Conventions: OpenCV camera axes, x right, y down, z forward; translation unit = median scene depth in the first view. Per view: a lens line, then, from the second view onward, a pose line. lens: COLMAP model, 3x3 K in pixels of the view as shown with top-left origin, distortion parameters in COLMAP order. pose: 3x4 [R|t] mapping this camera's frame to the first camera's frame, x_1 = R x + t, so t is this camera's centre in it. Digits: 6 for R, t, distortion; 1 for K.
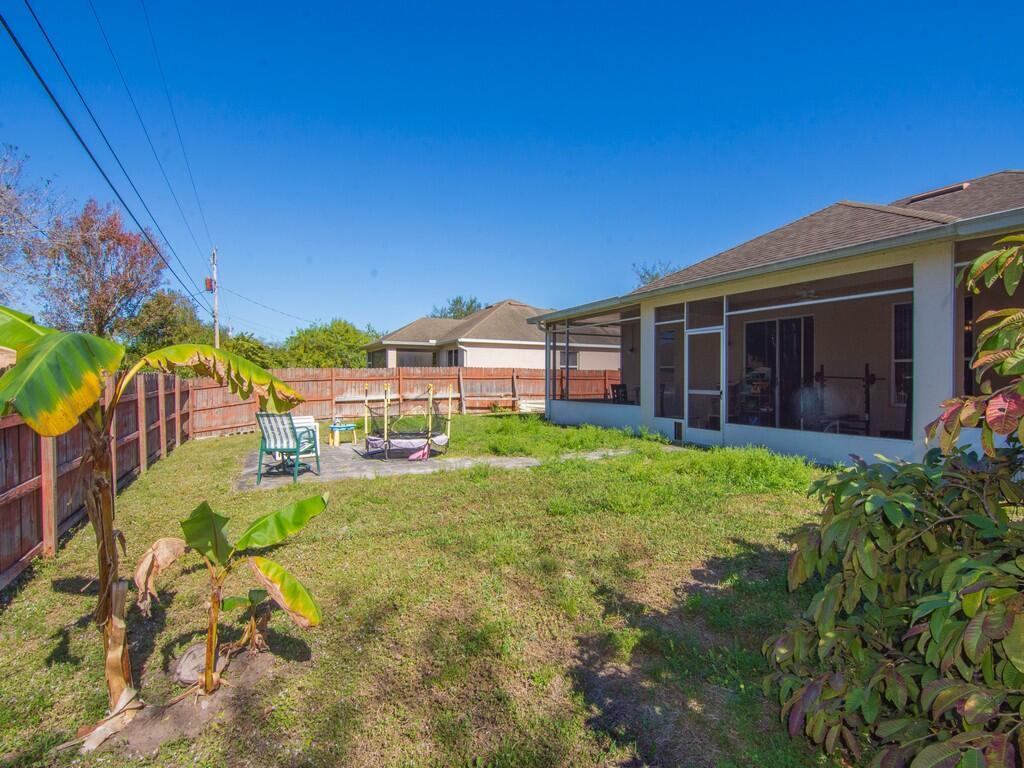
lens RADIAL K [[499.1, 0, 511.1], [0, 499.1, 378.1], [0, 0, 1]] dist [-0.000209, -0.000224]
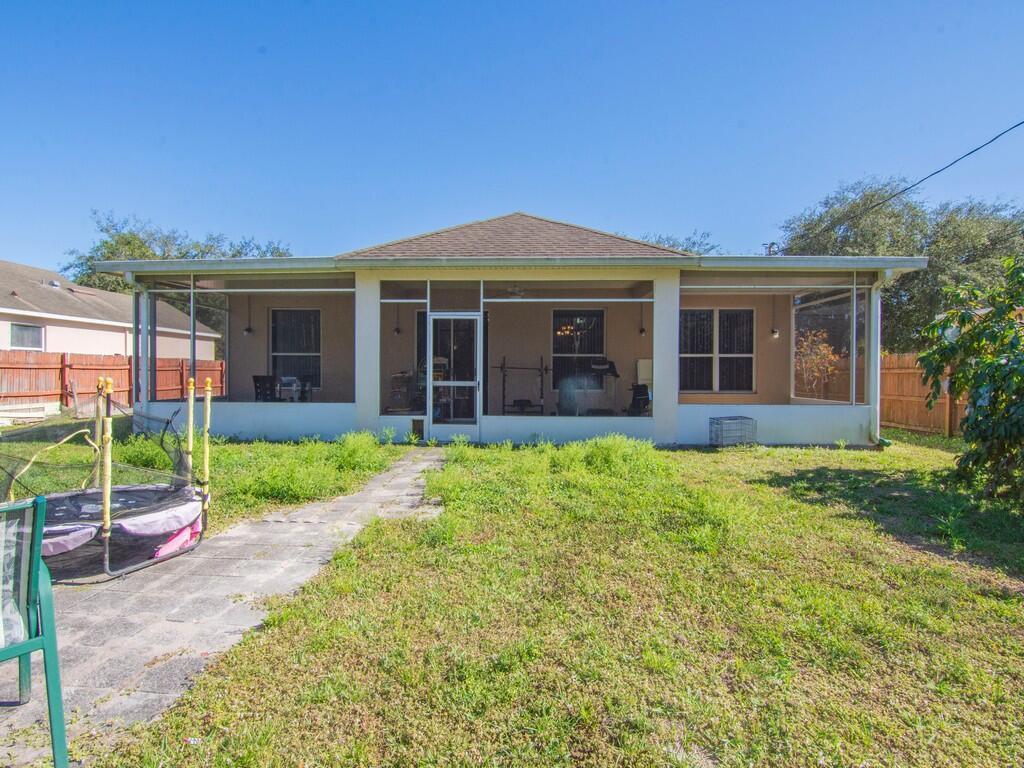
lens RADIAL K [[499.1, 0, 510.0], [0, 499.1, 378.7], [0, 0, 1]] dist [-0.000209, -0.000224]
pose [[0.487792, -0.012079, 0.872876, -0.361591], [-0.001134, 0.999895, 0.014470, 0.006687], [-0.872959, -0.008048, 0.487727, 0.472123]]
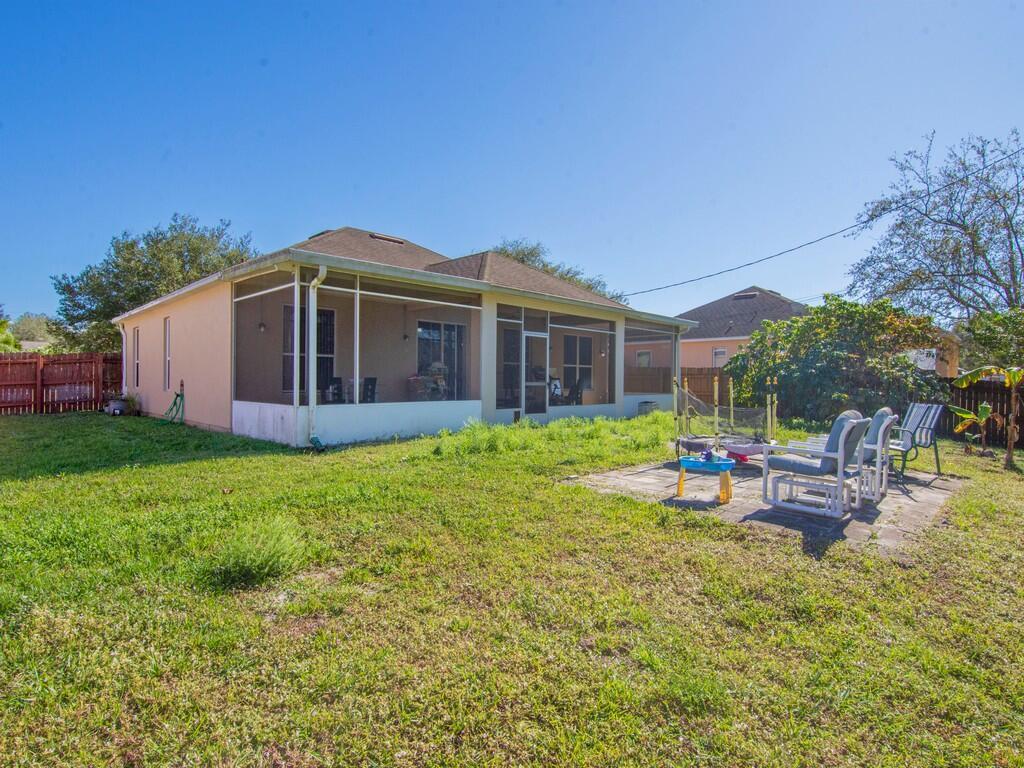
lens RADIAL K [[553.5, 0, 514.9], [0, 553.5, 381.7], [0, 0, 1]] dist [0.002797, 0.001685]
pose [[-0.322805, -0.013441, 0.946370, -0.912869], [-0.013417, 0.999864, 0.009624, 0.010050], [-0.946370, -0.009590, -0.322942, 1.506383]]
